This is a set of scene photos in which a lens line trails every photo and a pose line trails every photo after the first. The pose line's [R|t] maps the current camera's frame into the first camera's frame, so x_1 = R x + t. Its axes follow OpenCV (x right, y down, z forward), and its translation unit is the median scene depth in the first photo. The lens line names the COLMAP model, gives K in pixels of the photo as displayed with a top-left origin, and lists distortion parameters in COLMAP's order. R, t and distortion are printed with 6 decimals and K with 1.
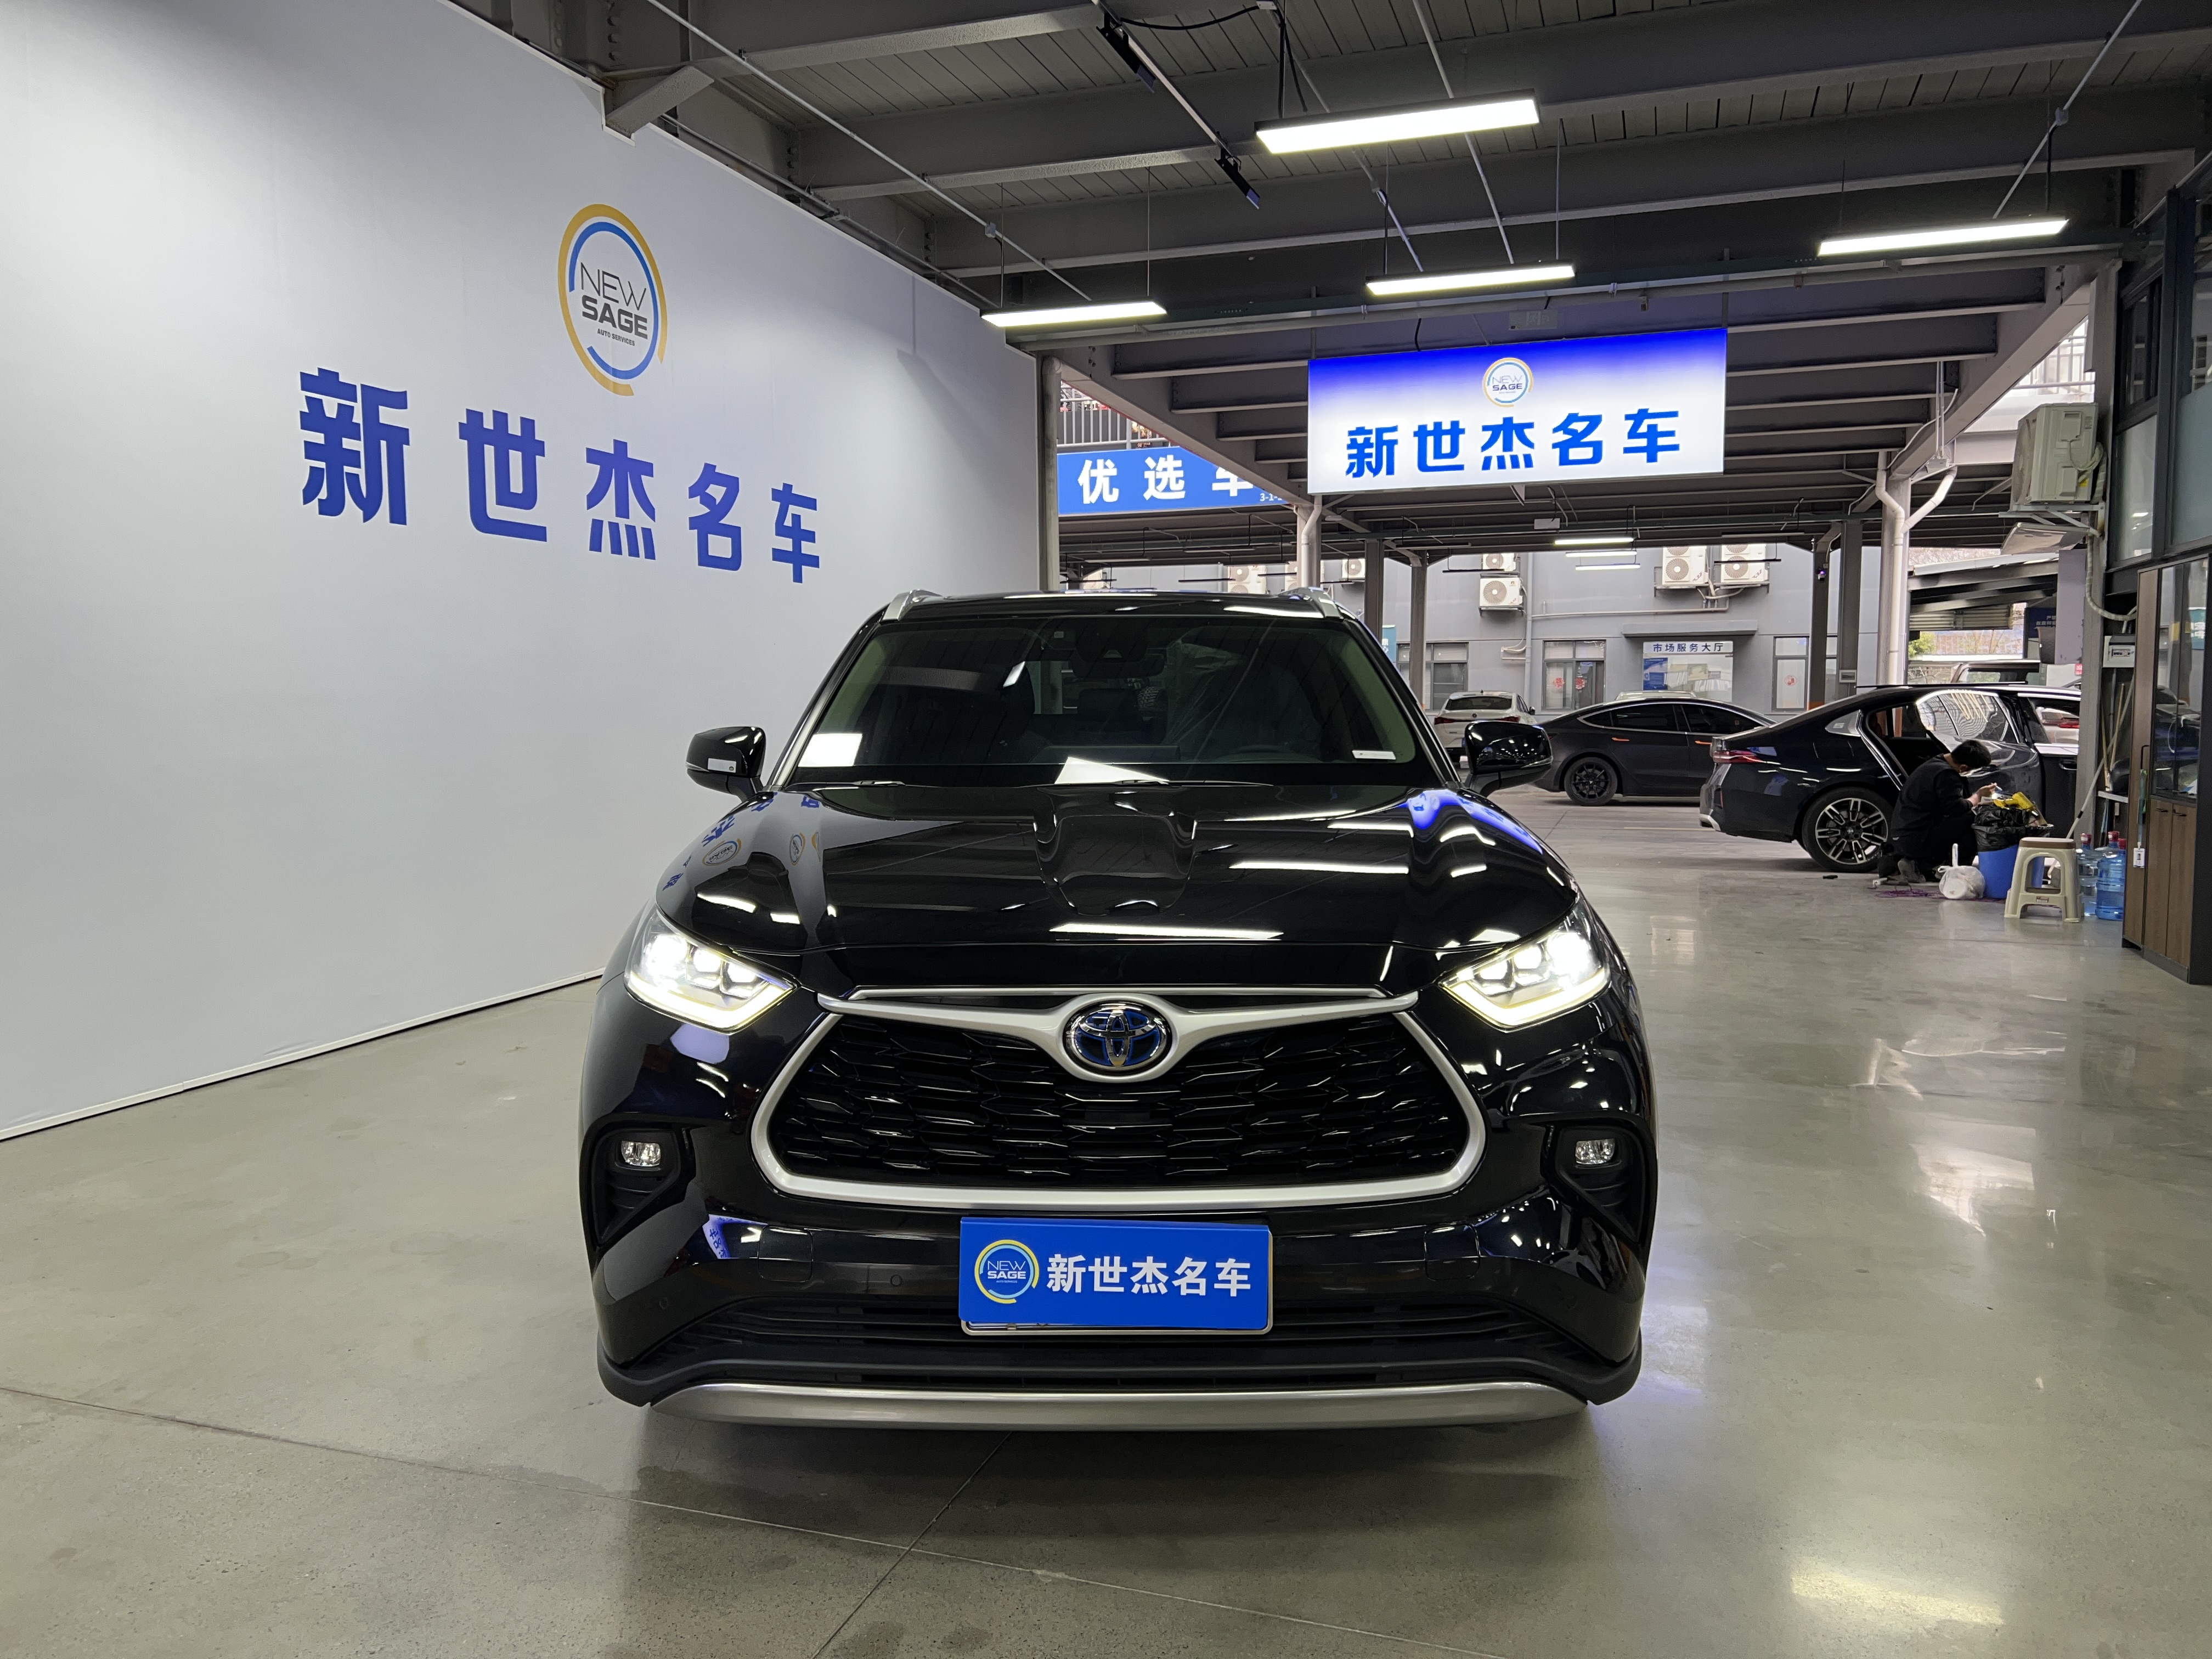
lens RADIAL K [[1671.0, 0, 1112.9], [0, 1671.0, 861.1], [0, 0, 1]] dist [0.056011, -0.076444]
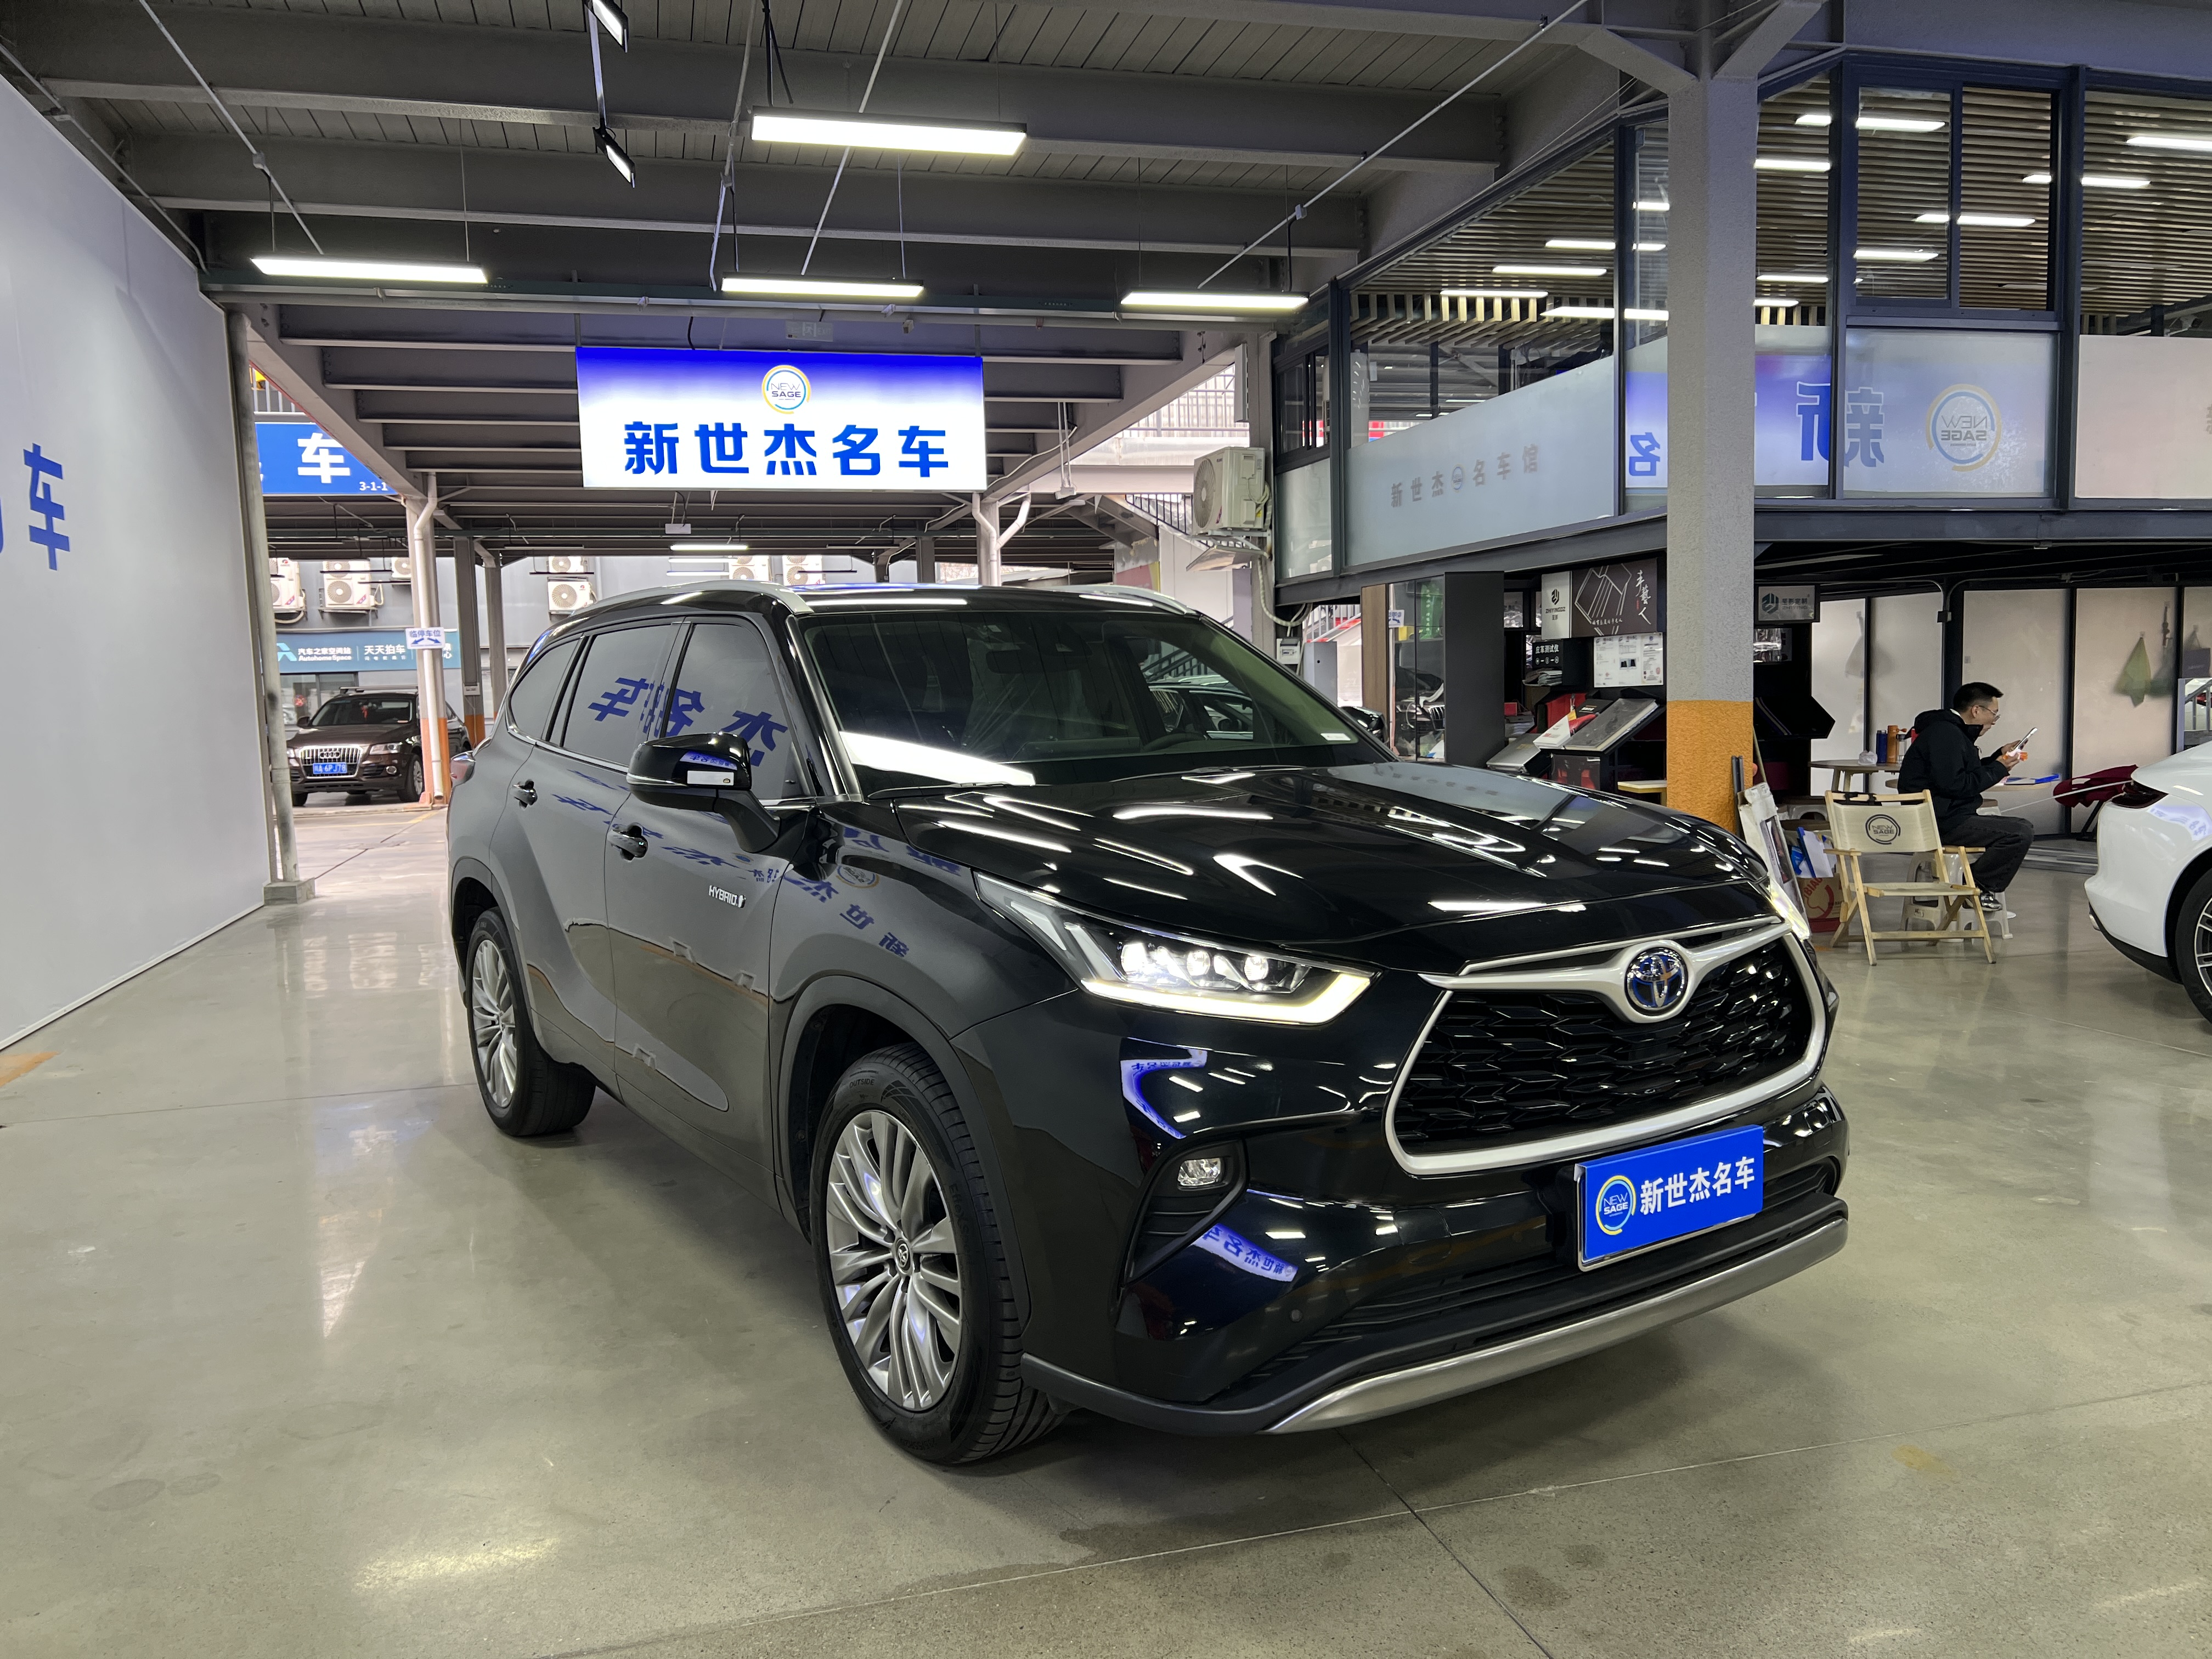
lens RADIAL K [[1671.0, 0, 1112.9], [0, 1671.0, 861.1], [0, 0, 1]] dist [0.056011, -0.076444]
pose [[0.822437, -0.076856, 0.563640, -0.200875], [0.079244, 0.996649, 0.020271, -0.005637], [-0.563310, 0.027994, 0.825772, 0.059342]]
